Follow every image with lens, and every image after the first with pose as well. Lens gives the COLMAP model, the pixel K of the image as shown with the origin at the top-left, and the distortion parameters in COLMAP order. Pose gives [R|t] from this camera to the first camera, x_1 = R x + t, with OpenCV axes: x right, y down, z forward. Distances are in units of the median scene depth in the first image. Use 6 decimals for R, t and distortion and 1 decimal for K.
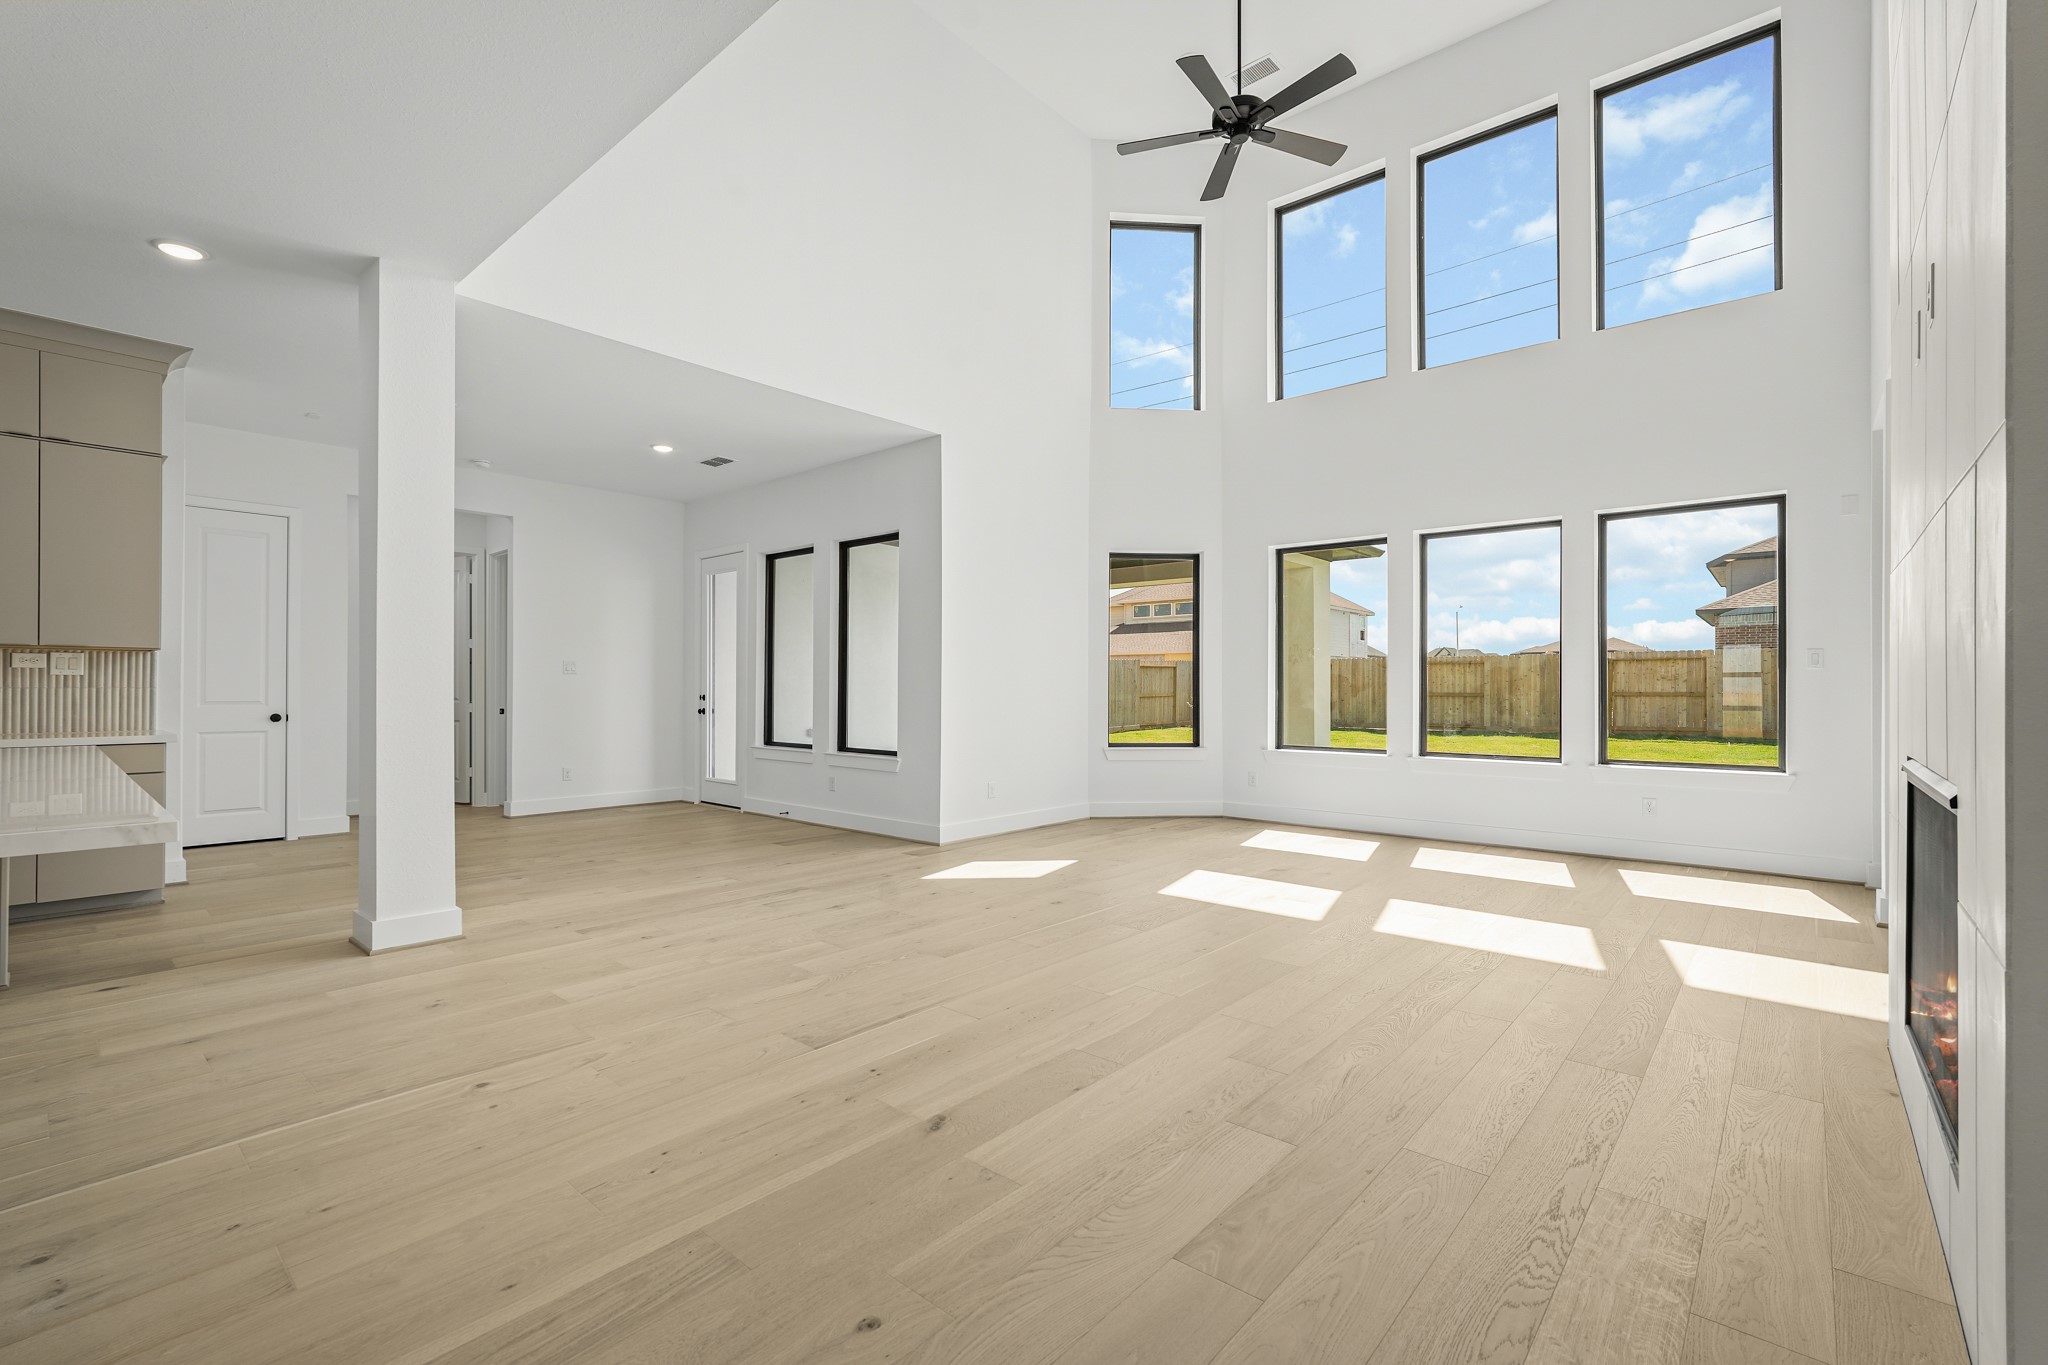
lens RADIAL K [[882.4, 0, 1031.1], [0, 882.4, 690.4], [0, 0, 1]] dist [-0.000662, -0.000175]
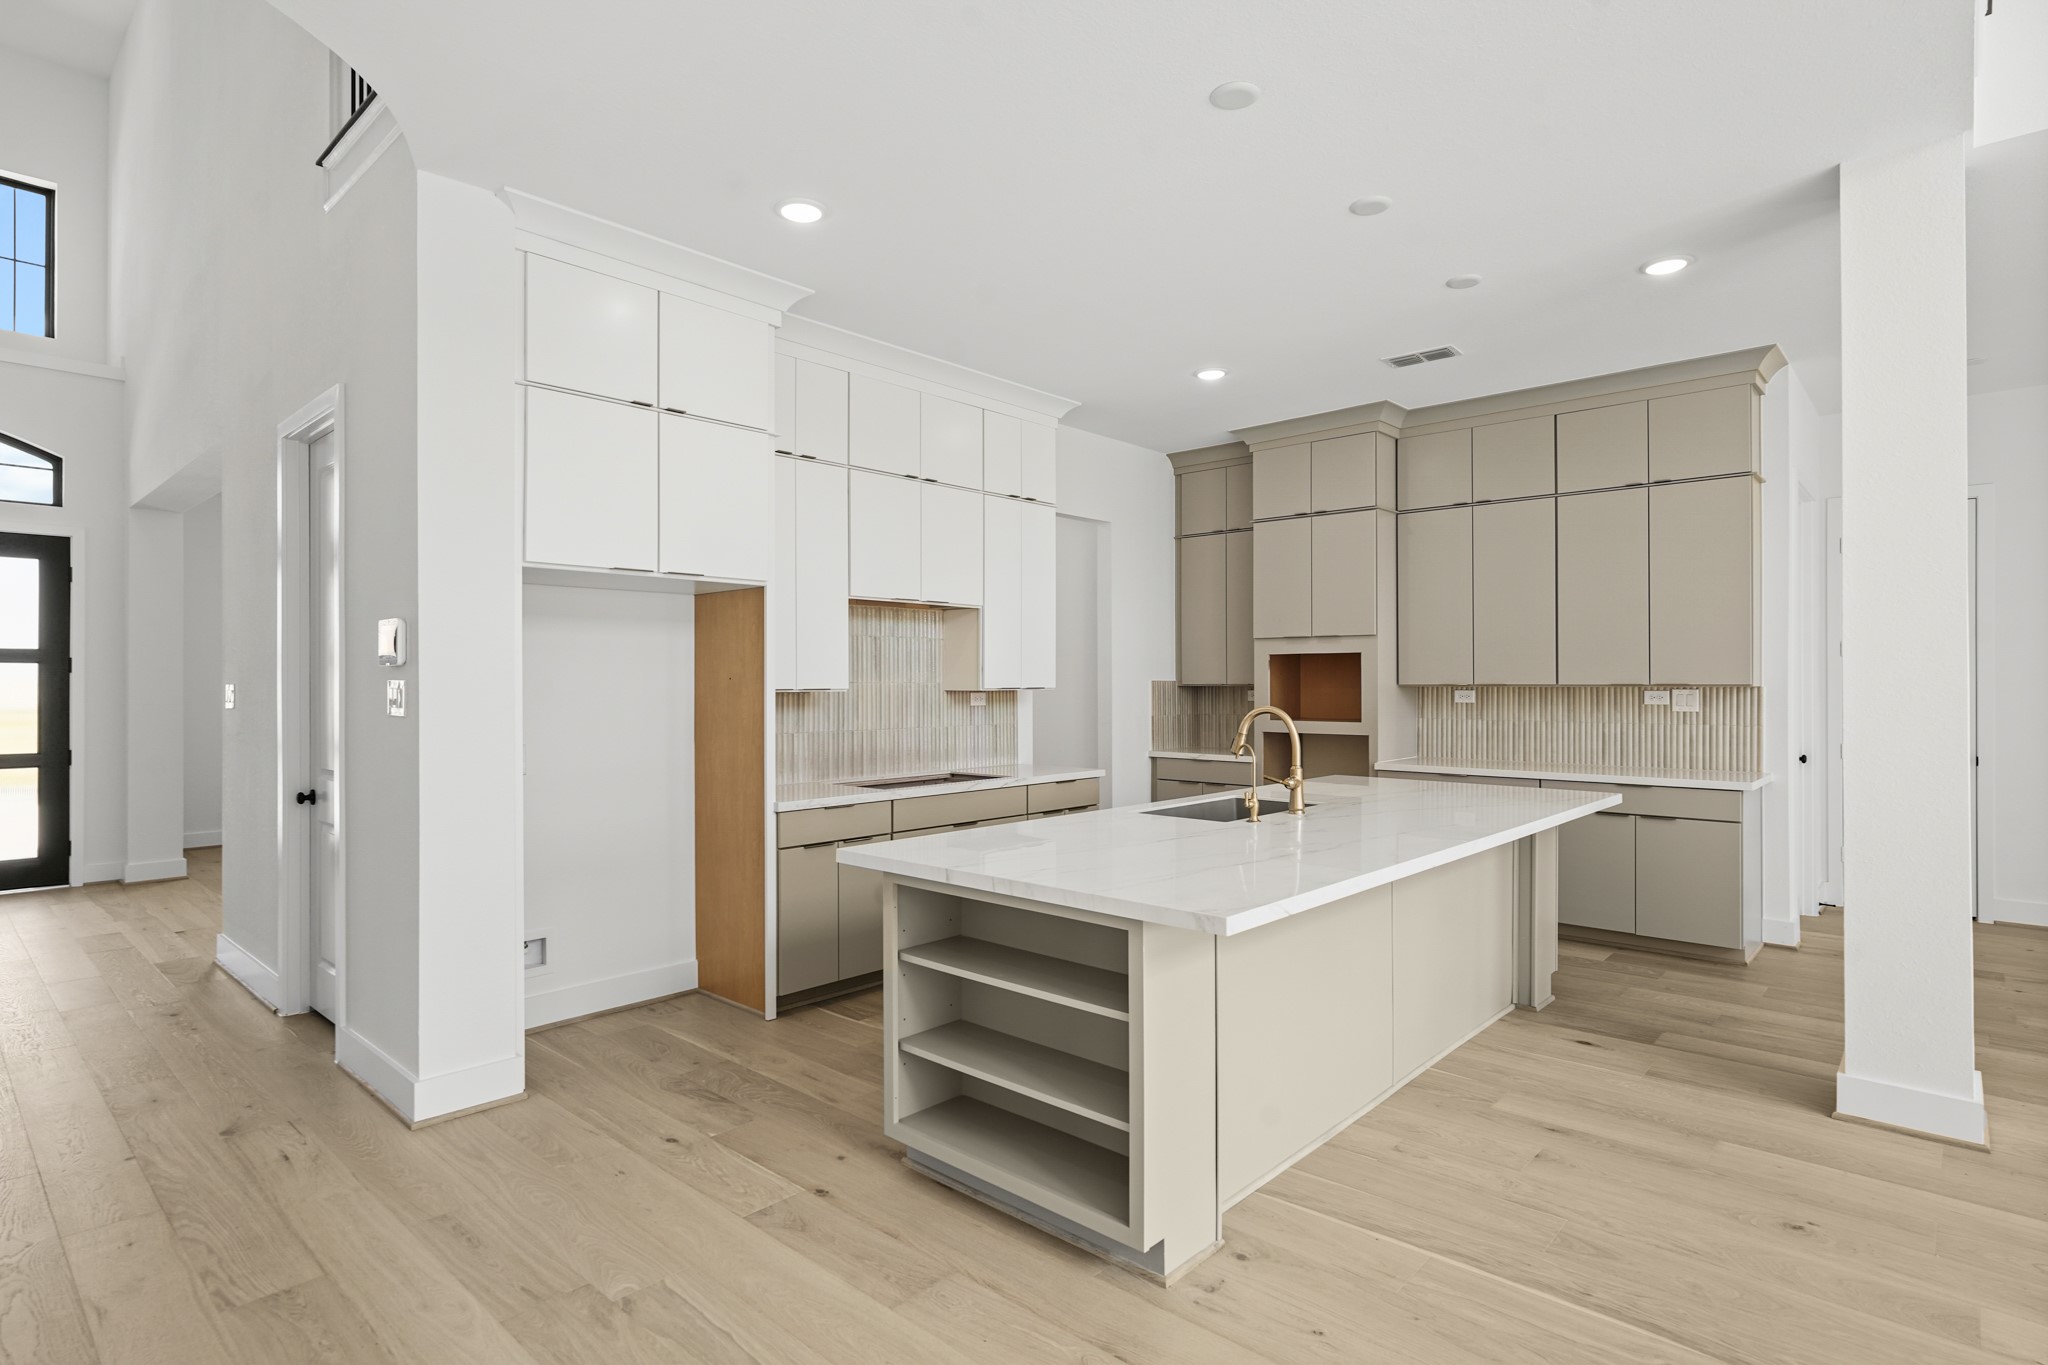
lens RADIAL K [[1048.1, 0, 1024.0], [0, 1048.1, 682.5], [0, 0, 1]] dist [0.001547, 0.000308]
pose [[-0.028735, -0.001333, -0.999586, 0.127603], [0.002086, 0.999997, -0.001394, -0.054828], [0.999585, -0.002125, -0.028732, 0.309248]]
